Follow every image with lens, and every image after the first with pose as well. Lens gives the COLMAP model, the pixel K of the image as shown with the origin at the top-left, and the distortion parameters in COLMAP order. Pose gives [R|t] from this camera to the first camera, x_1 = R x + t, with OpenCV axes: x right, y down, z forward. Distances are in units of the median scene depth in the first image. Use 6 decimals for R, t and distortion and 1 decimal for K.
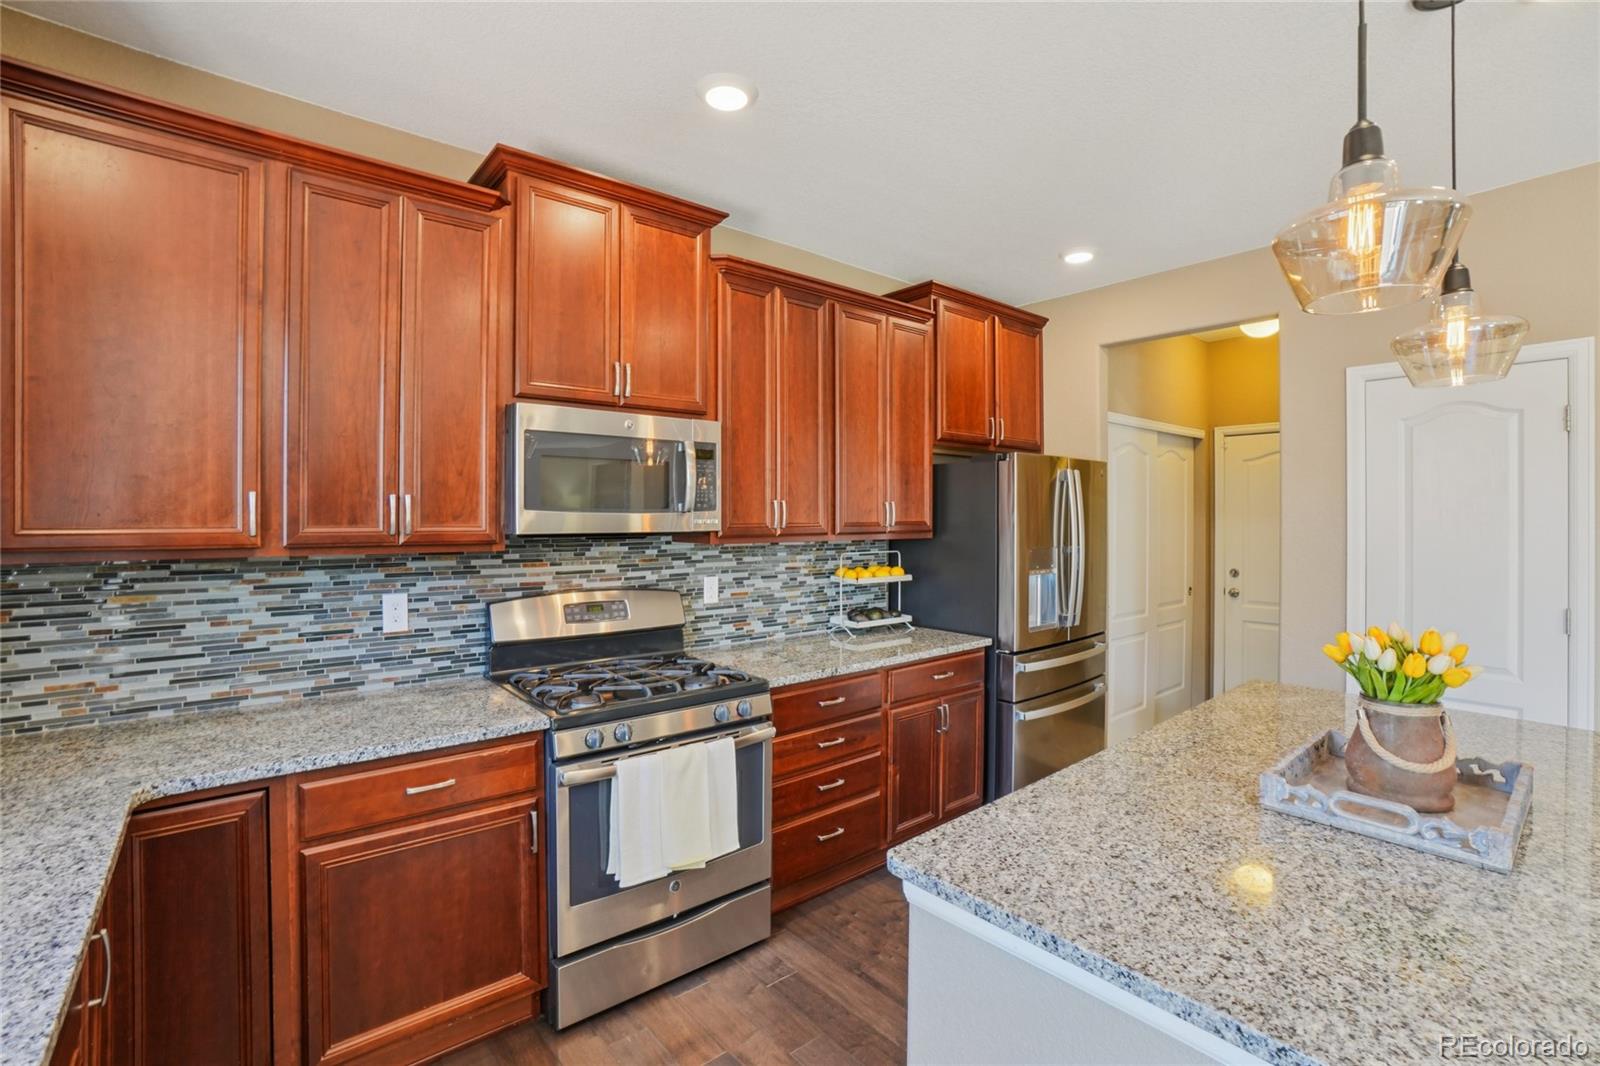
lens RADIAL K [[743.8, 0, 803.9], [0, 743.8, 516.5], [0, 0, 1]] dist [-0.041422, 0.011392]
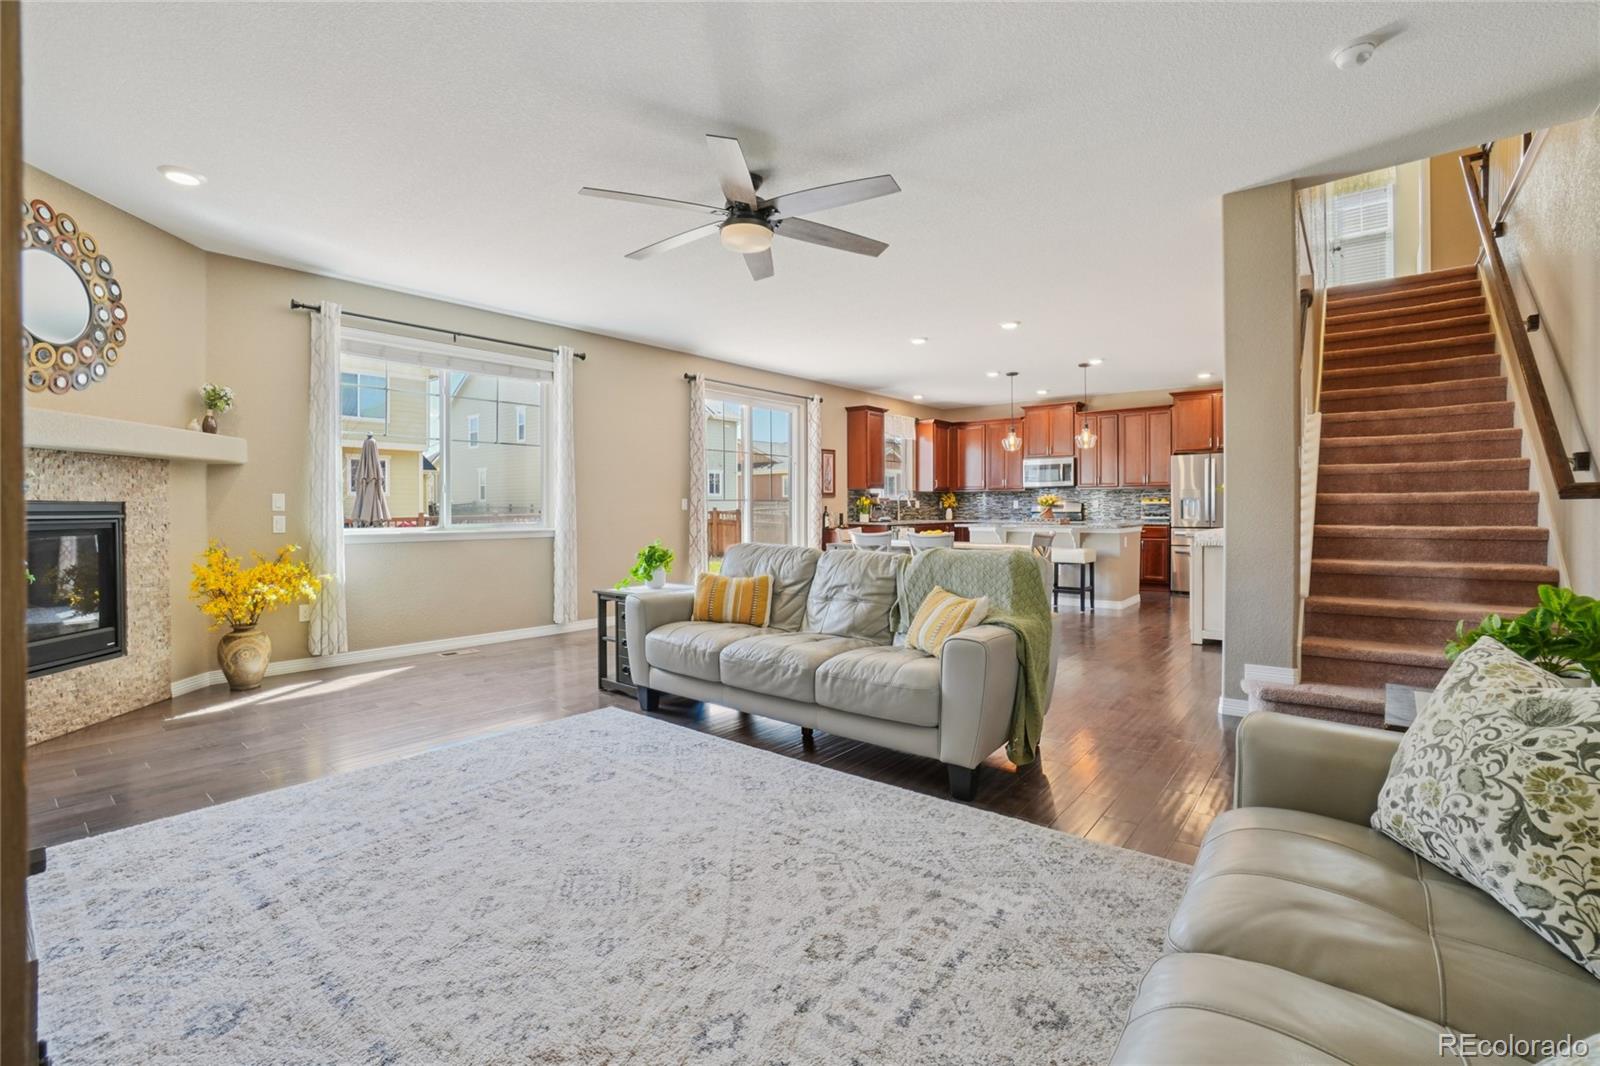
lens RADIAL K [[703.5, 0, 809.9], [0, 703.5, 518.0], [0, 0, 1]] dist [-0.035863, 0.001850]
pose [[0.201307, 0.009631, -0.979481, 3.803927], [0.001169, 0.999949, 0.010072, 0.178950], [0.979527, -0.003172, 0.201286, -1.285590]]
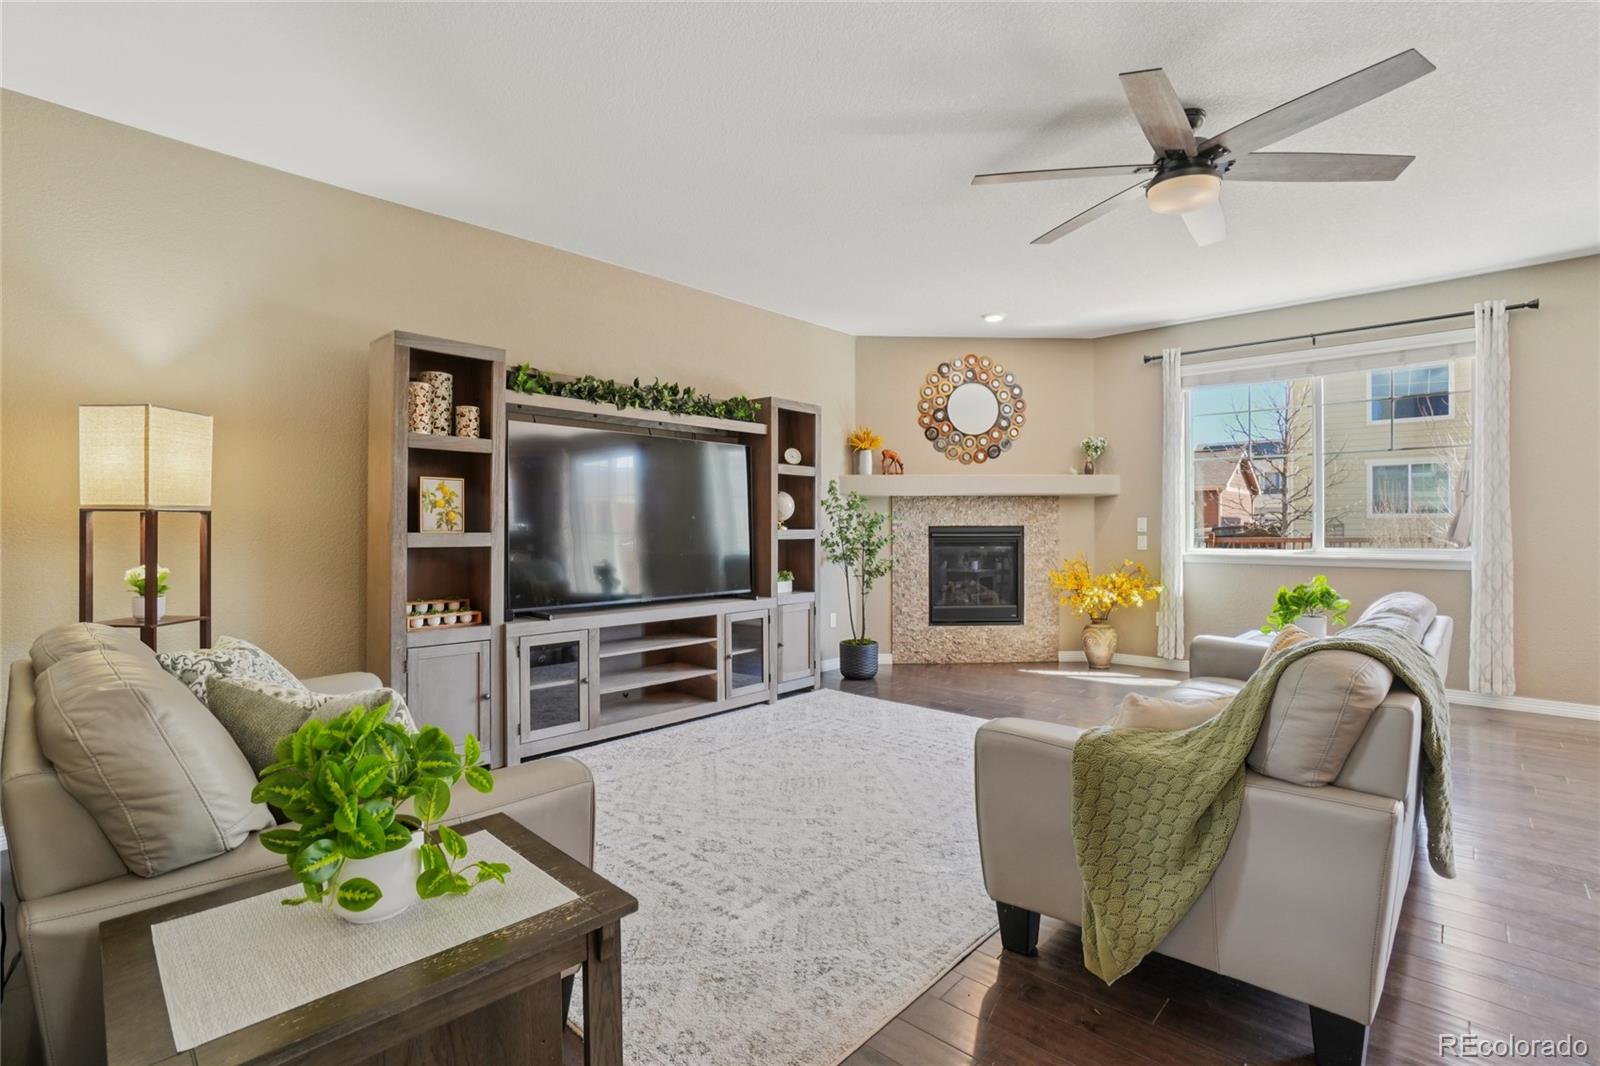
lens RADIAL K [[743.8, 0, 785.6], [0, 743.8, 538.0], [0, 0, 1]] dist [-0.041422, 0.011392]
pose [[-0.992437, 0.003130, -0.122719, 3.123966], [0.000820, 0.999822, 0.018870, 0.148643], [0.122756, 0.018627, -0.992262, -0.006730]]
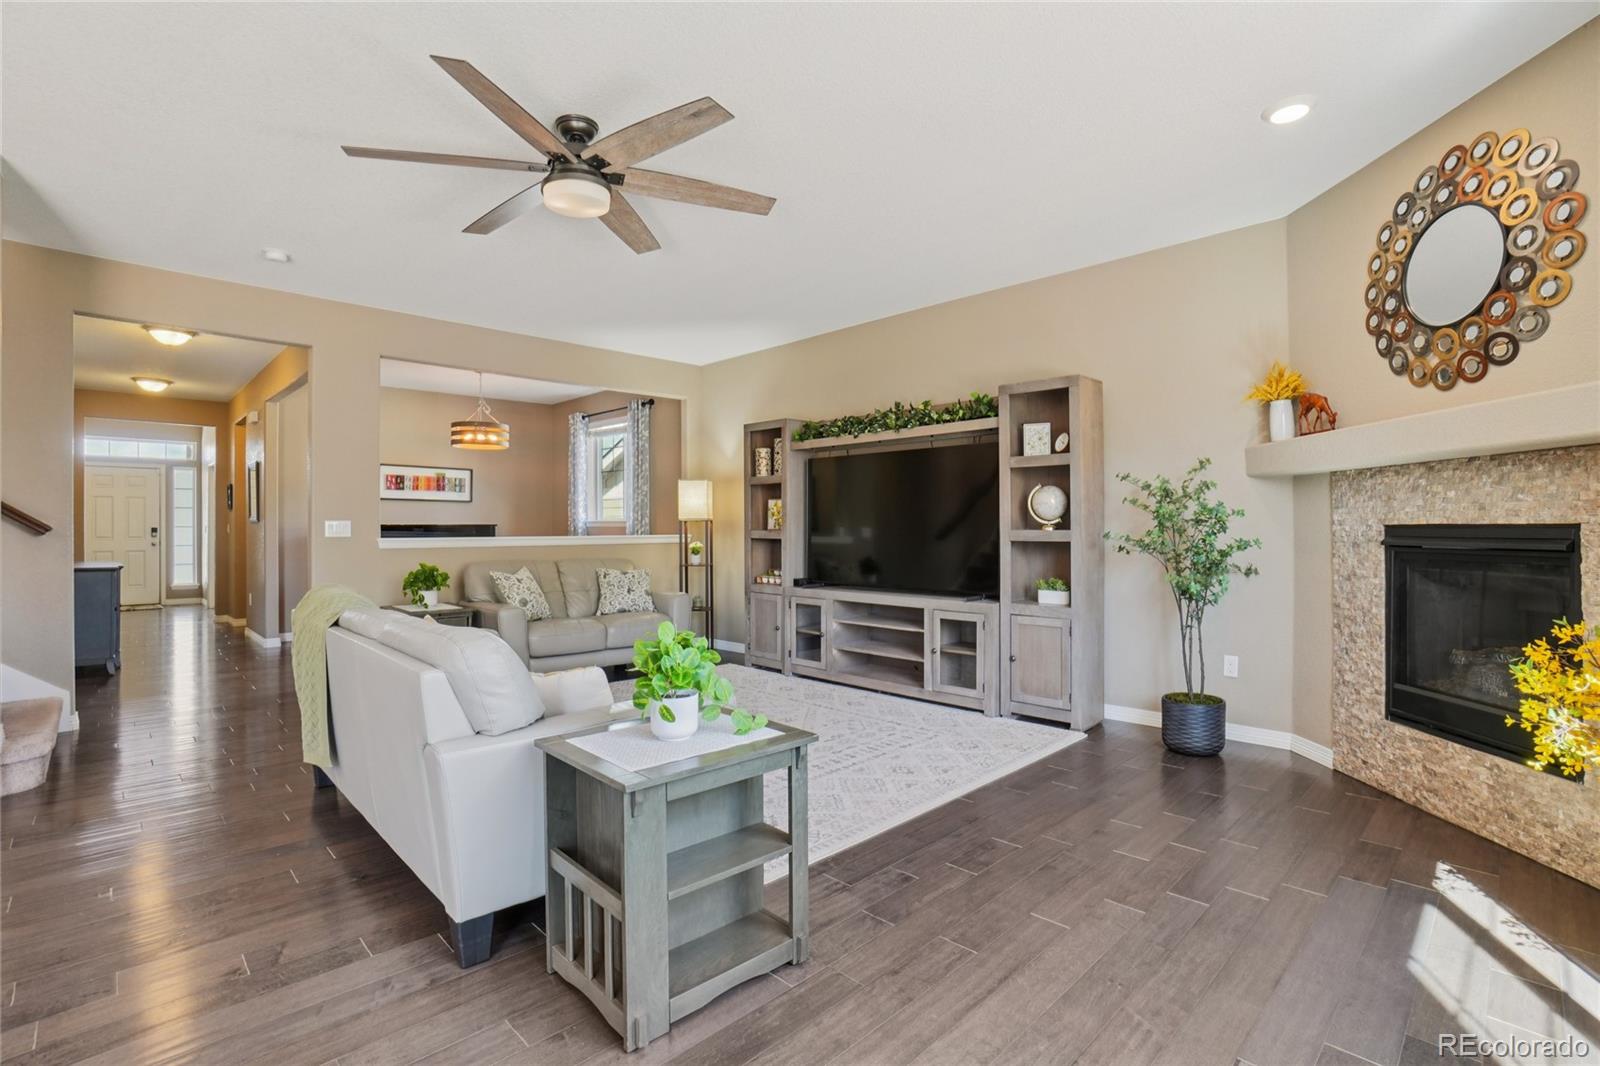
lens RADIAL K [[743.8, 0, 788.4], [0, 743.8, 531.1], [0, 0, 1]] dist [-0.041422, 0.011392]
pose [[-0.067963, -0.006092, 0.997669, 1.065851], [0.006848, 0.999955, 0.006572, 0.152420], [-0.997664, 0.007279, -0.067918, -1.378861]]
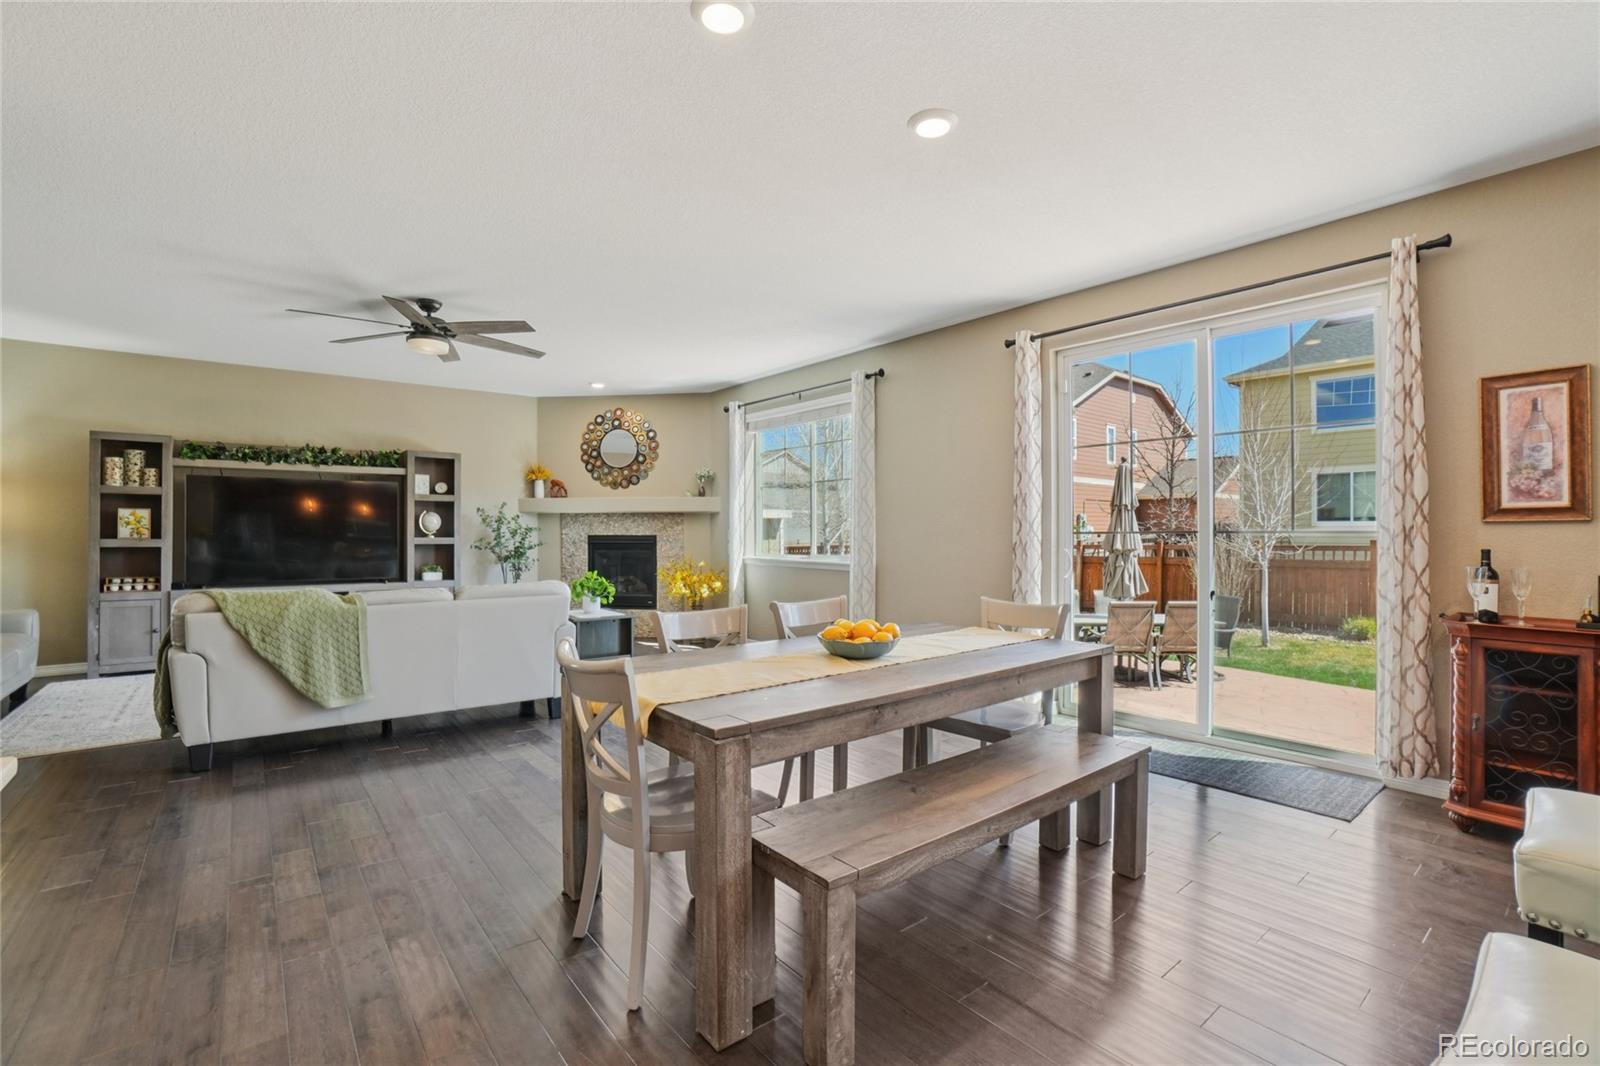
lens RADIAL K [[743.8, 0, 798.3], [0, 743.8, 525.0], [0, 0, 1]] dist [-0.041422, 0.011392]
pose [[-0.999543, -0.003617, 0.030010, 1.192747], [-0.003720, 0.999987, -0.003384, 0.115957], [-0.029998, -0.003494, -0.999544, 0.963895]]
